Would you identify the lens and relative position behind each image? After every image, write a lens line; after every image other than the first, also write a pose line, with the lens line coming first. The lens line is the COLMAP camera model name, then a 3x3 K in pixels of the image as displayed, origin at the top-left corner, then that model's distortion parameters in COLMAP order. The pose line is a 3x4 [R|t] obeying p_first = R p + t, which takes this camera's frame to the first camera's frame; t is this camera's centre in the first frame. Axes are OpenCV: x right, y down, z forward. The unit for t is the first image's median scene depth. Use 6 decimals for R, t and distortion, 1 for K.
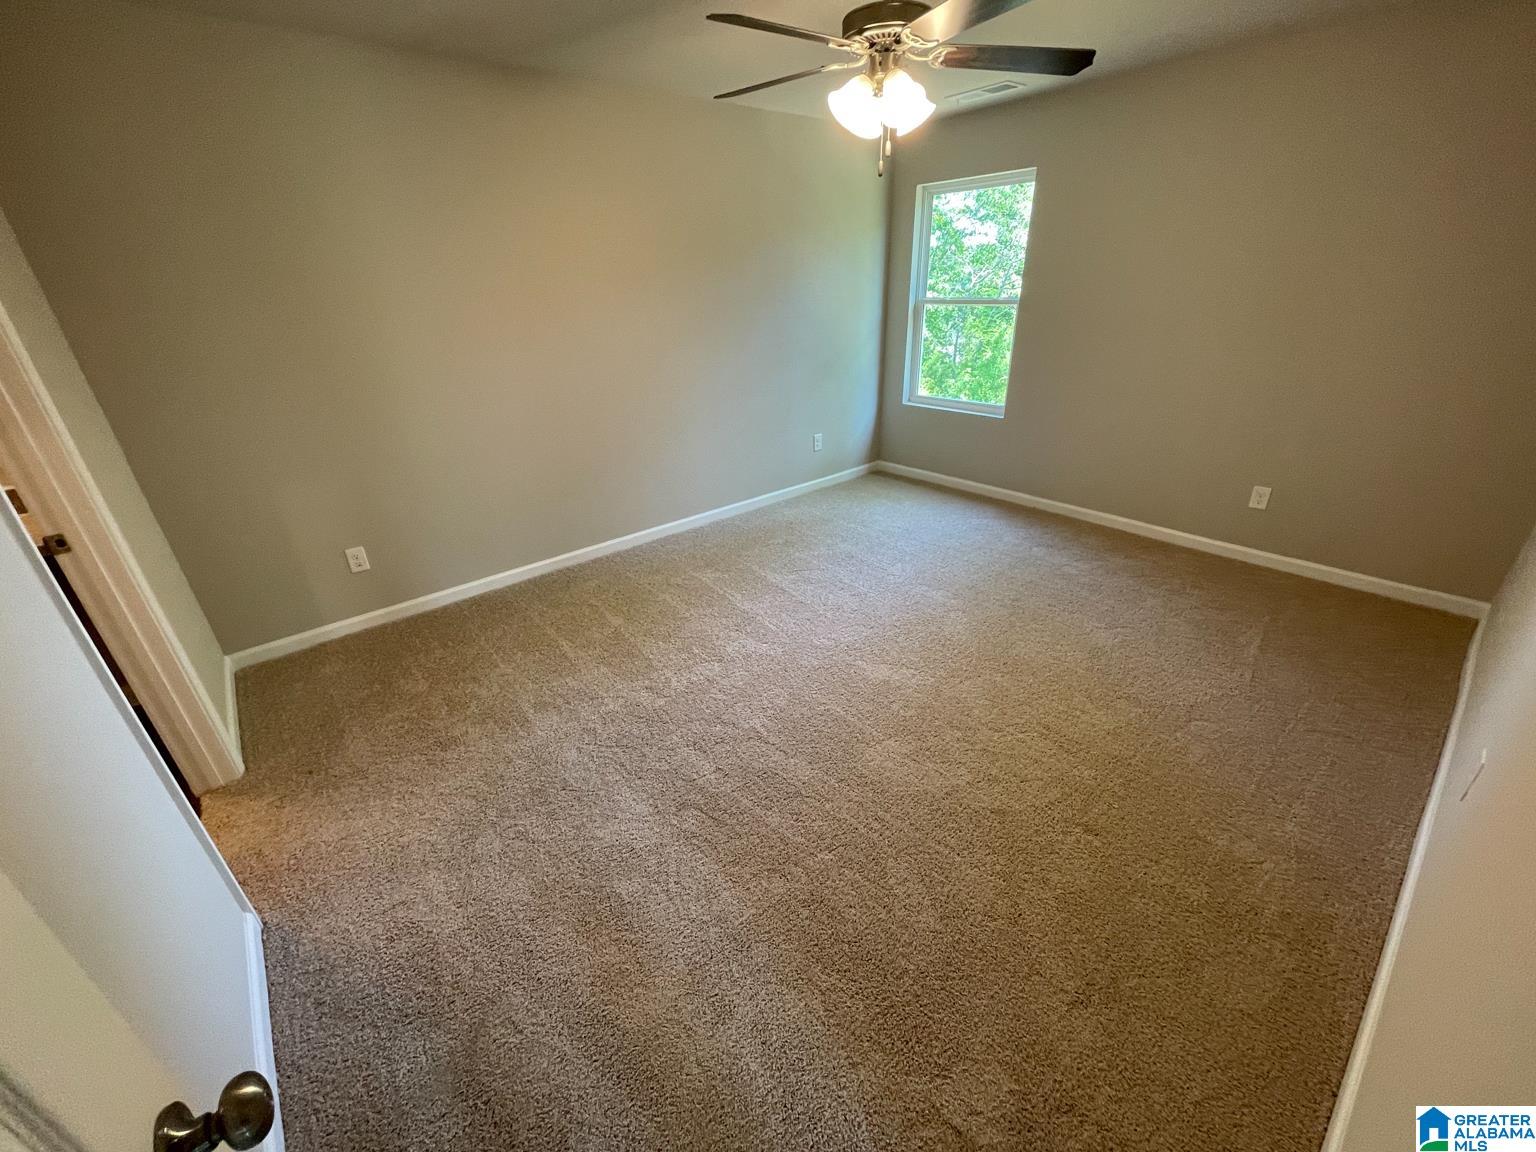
lens RADIAL K [[613.5, 0, 774.6], [0, 613.5, 579.5], [0, 0, 1]] dist [0.000752, 0.000021]
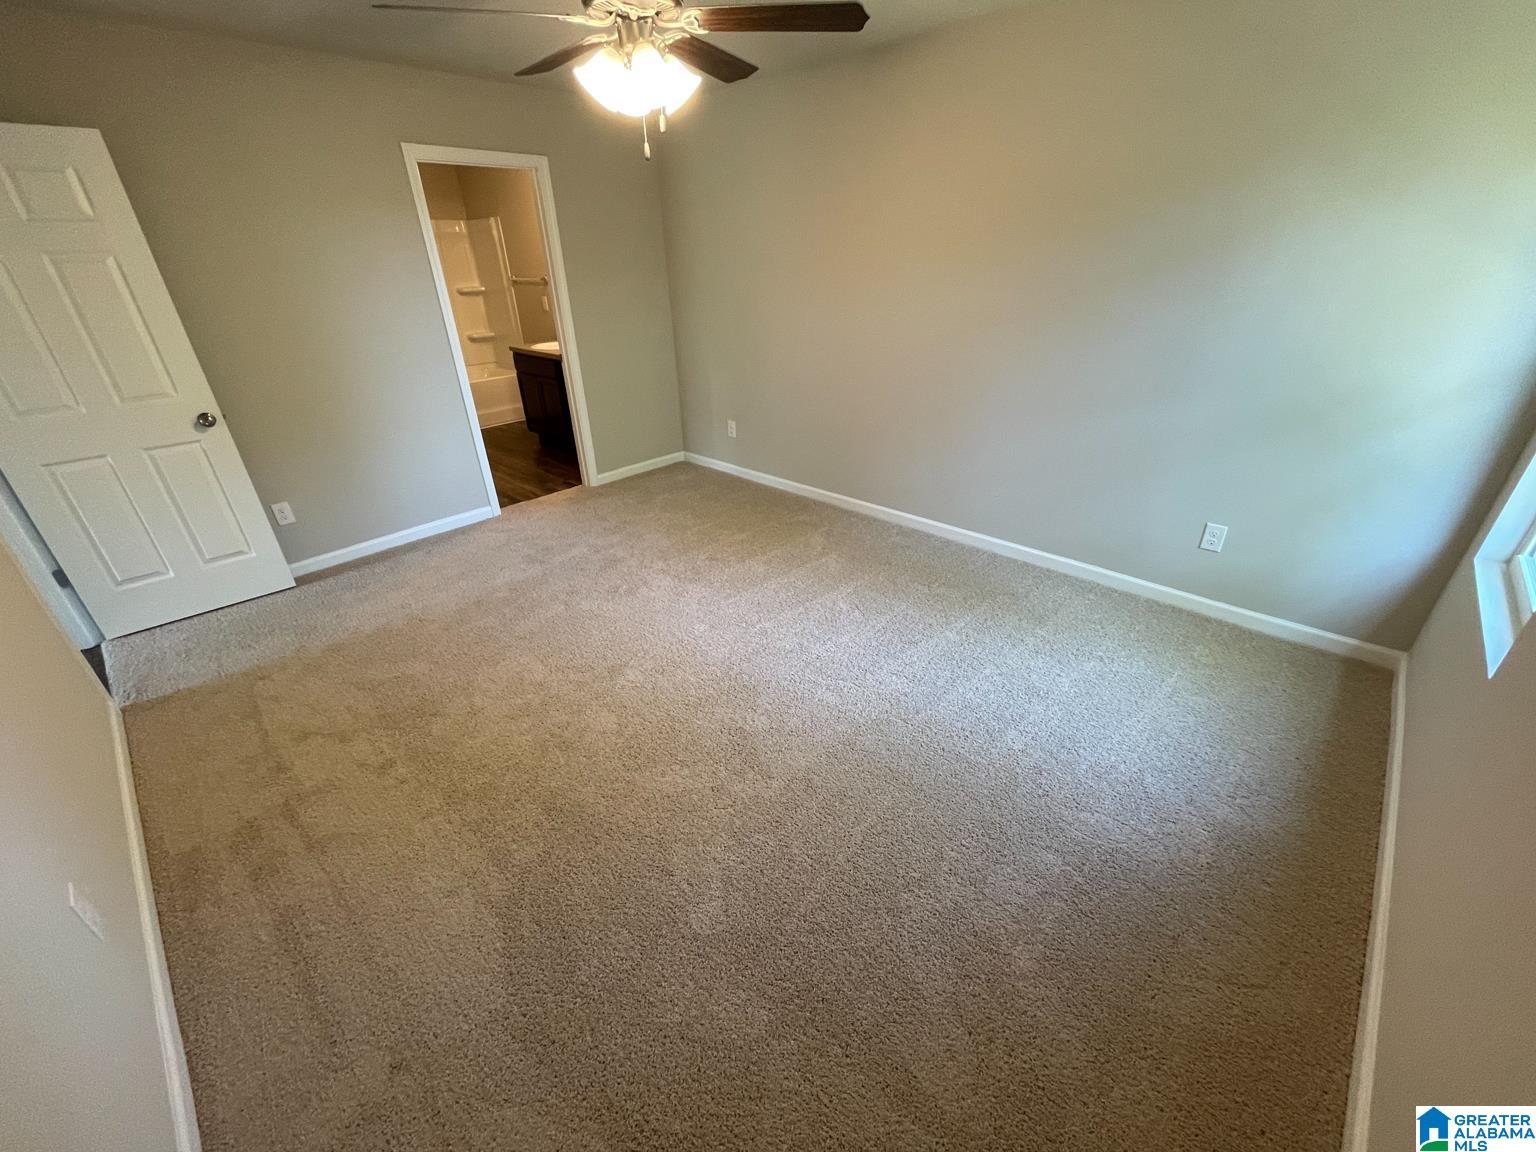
lens RADIAL K [[613.5, 0, 774.6], [0, 613.5, 579.5], [0, 0, 1]] dist [0.000752, 0.000021]
pose [[0.108007, 0.490041, -0.864982, 0.759814], [-0.425160, 0.809260, 0.405385, -0.347983], [0.898651, 0.323971, 0.295751, 0.646708]]
